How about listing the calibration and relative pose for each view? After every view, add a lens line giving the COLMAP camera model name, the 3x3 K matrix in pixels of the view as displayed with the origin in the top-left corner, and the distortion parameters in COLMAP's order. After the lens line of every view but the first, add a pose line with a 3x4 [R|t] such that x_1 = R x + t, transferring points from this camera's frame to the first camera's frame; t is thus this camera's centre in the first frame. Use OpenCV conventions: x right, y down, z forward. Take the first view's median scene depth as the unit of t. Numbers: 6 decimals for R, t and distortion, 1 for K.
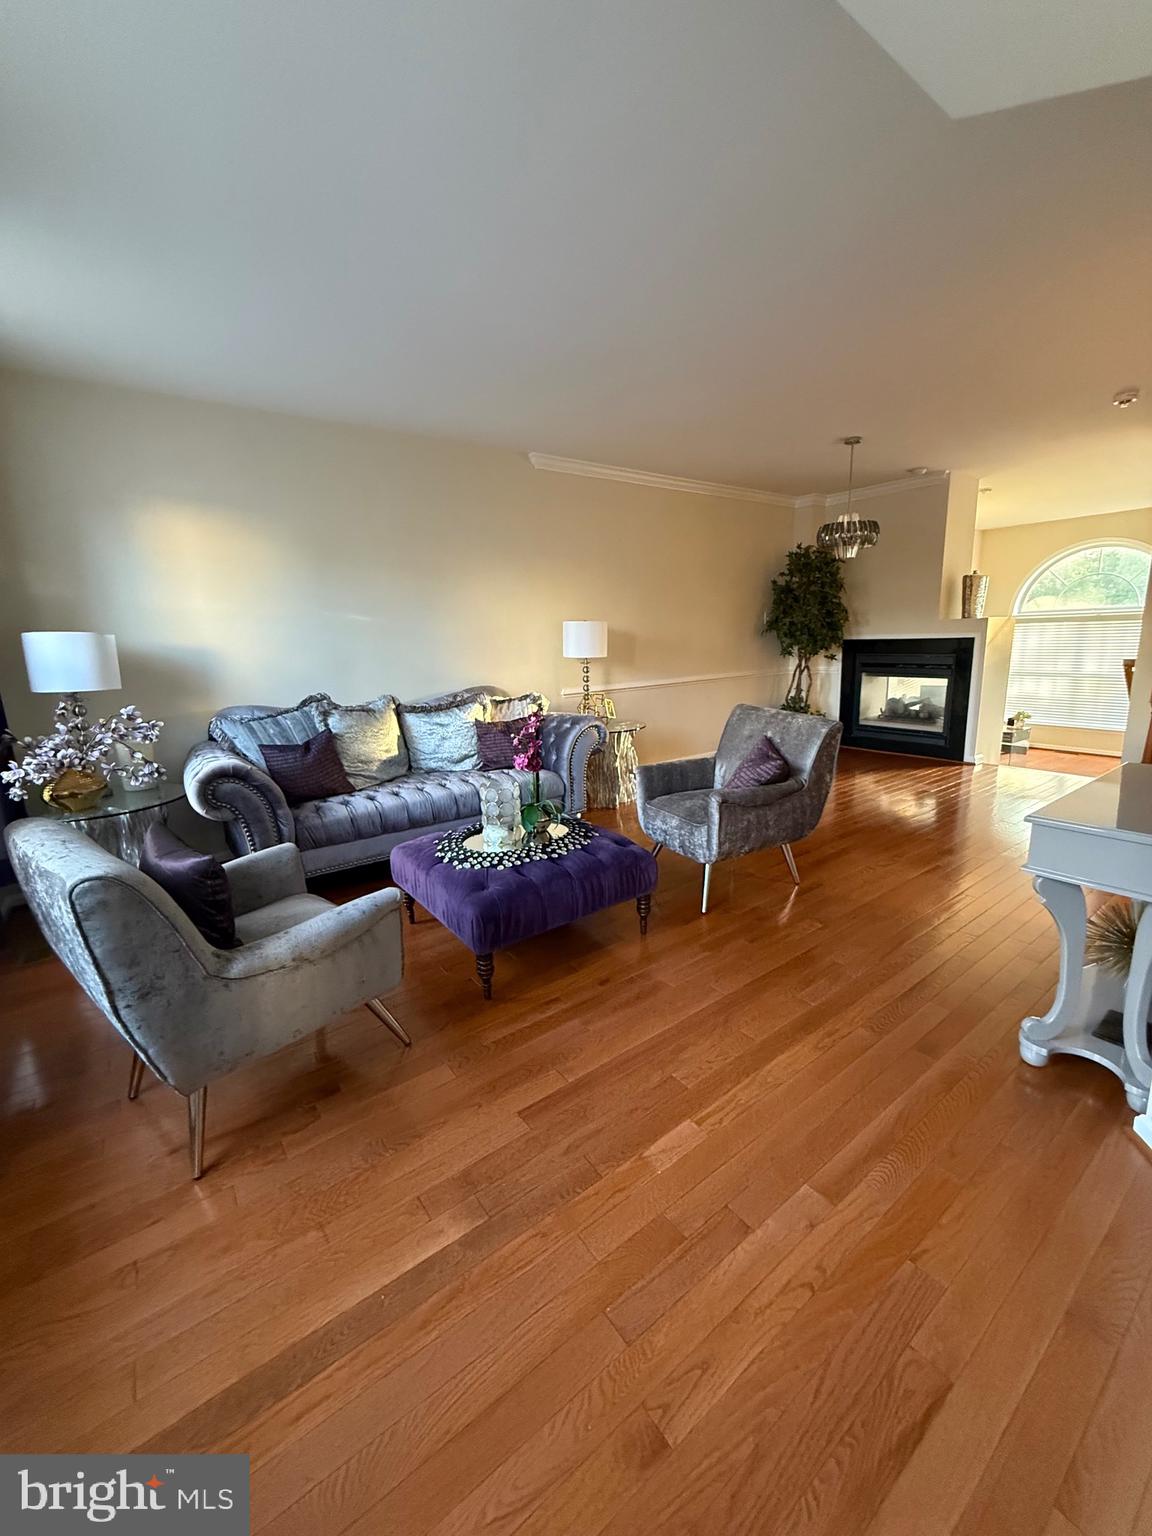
lens RADIAL K [[611.7, 0, 575.5], [0, 611.7, 768.5], [0, 0, 1]] dist [0.004612, 0.000543]
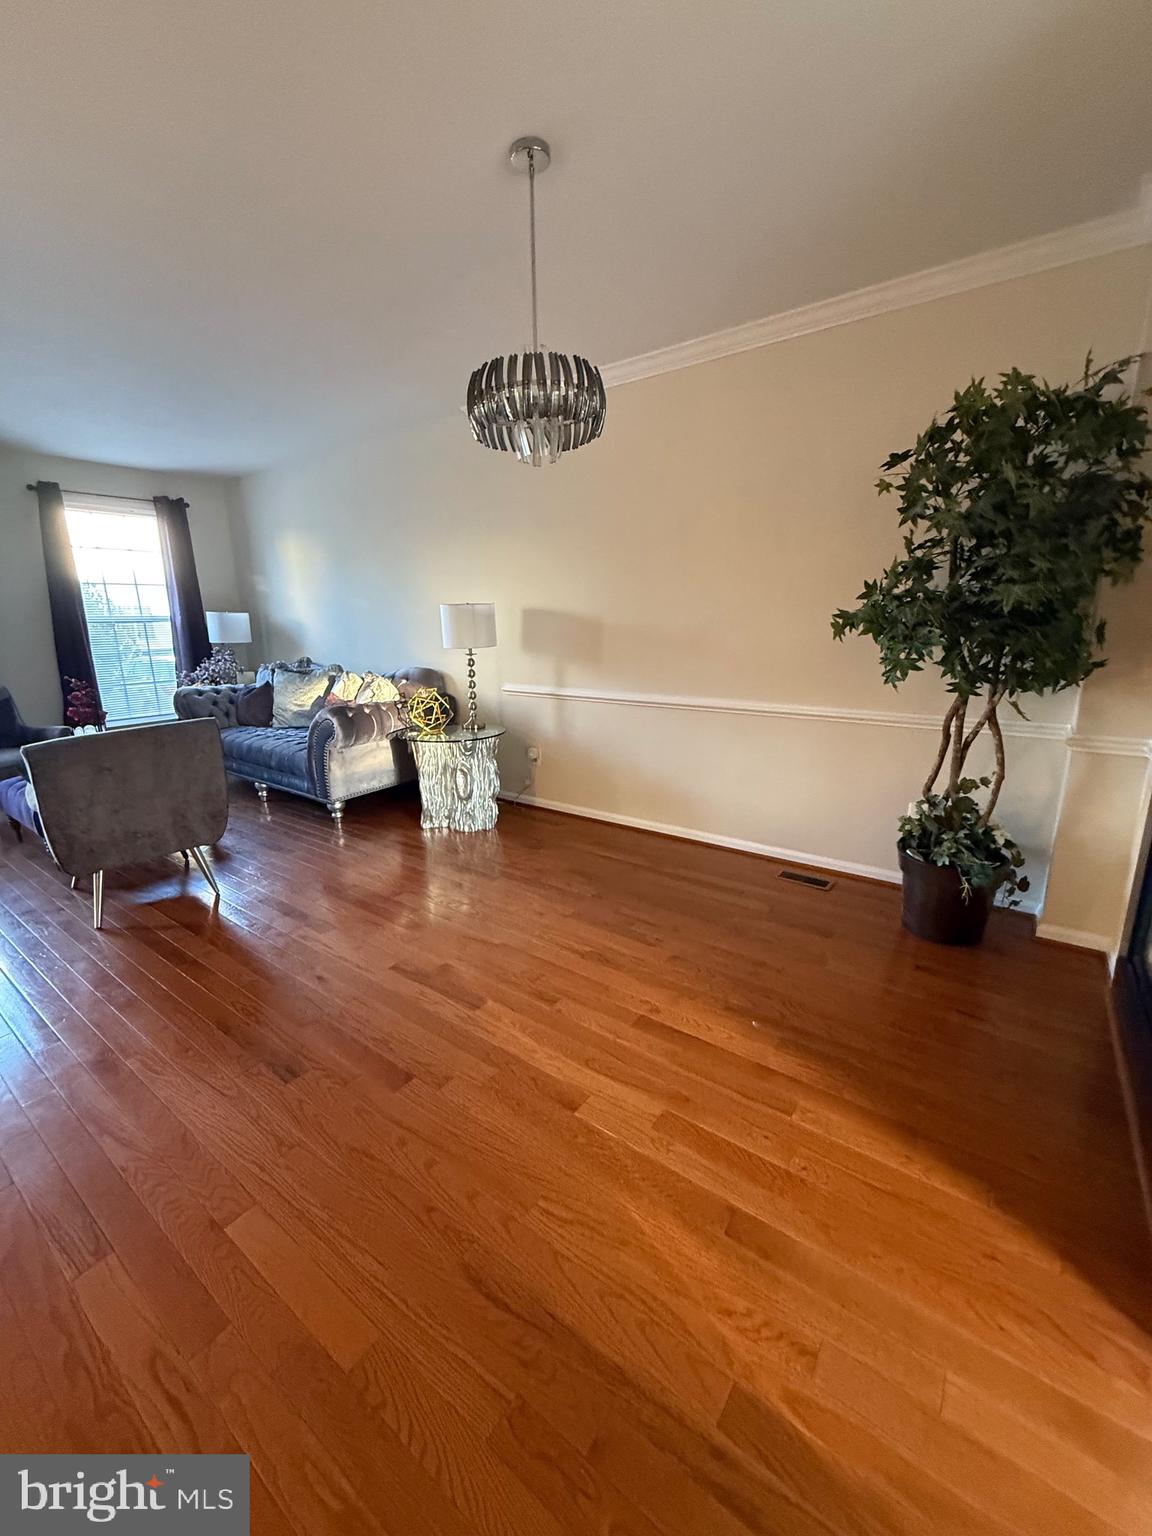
lens RADIAL K [[611.7, 0, 578.4], [0, 611.7, 768.1], [0, 0, 1]] dist [0.004612, 0.000543]
pose [[0.285198, 0.230383, -0.930369, 0.728774], [-0.222524, 0.960075, 0.169525, -0.168816], [0.932279, 0.158681, 0.325078, 0.784432]]
